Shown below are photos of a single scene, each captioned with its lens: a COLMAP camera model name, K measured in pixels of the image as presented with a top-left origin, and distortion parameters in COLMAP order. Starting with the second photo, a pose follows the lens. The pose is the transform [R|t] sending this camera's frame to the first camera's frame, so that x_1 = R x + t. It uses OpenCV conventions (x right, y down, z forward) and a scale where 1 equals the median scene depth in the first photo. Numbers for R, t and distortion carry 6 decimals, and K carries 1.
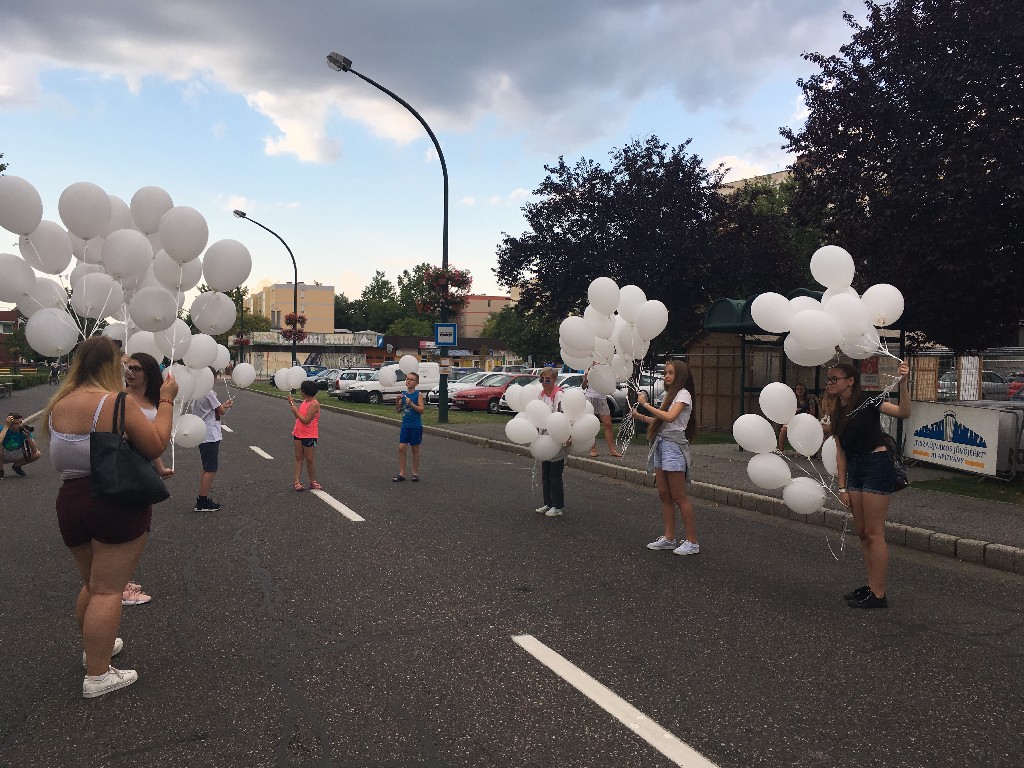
lens RADIAL K [[858.8, 0, 512.0], [0, 858.8, 384.0], [0, 0, 1]] dist [0.012751, -0.015613]
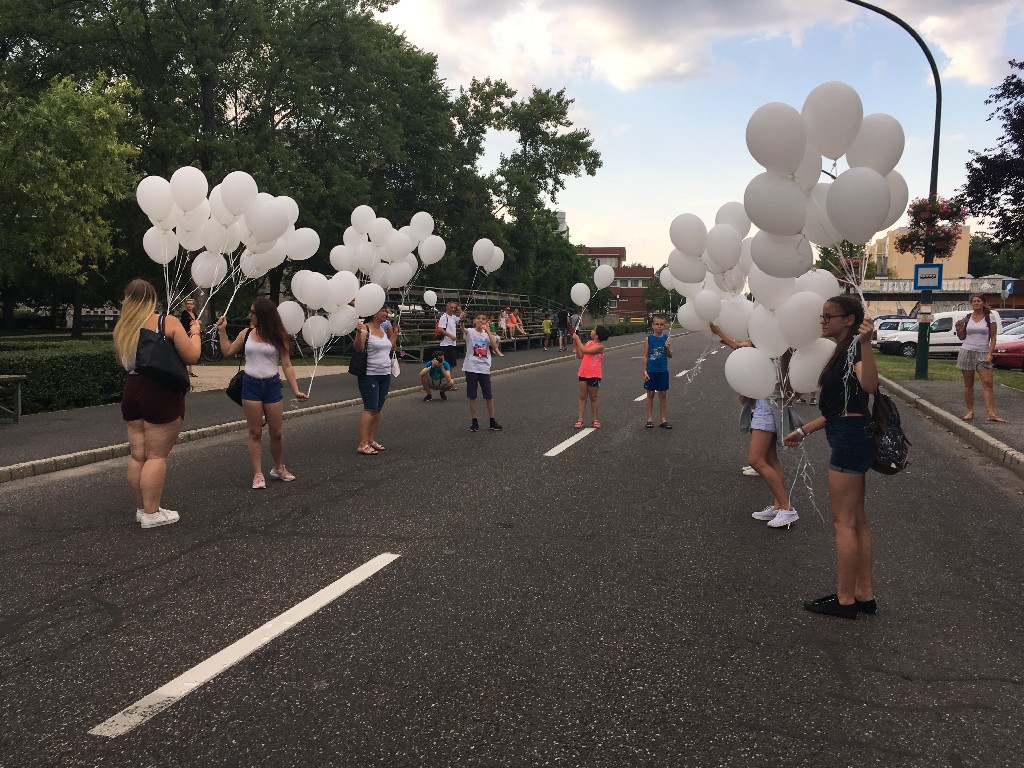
lens RADIAL K [[858.8, 0, 512.0], [0, 858.8, 384.0], [0, 0, 1]] dist [0.012751, -0.015613]
pose [[0.771449, 0.049645, -0.634351, 0.189728], [-0.012988, 0.997972, 0.062308, 0.002772], [0.636159, -0.039829, 0.770530, 0.064792]]
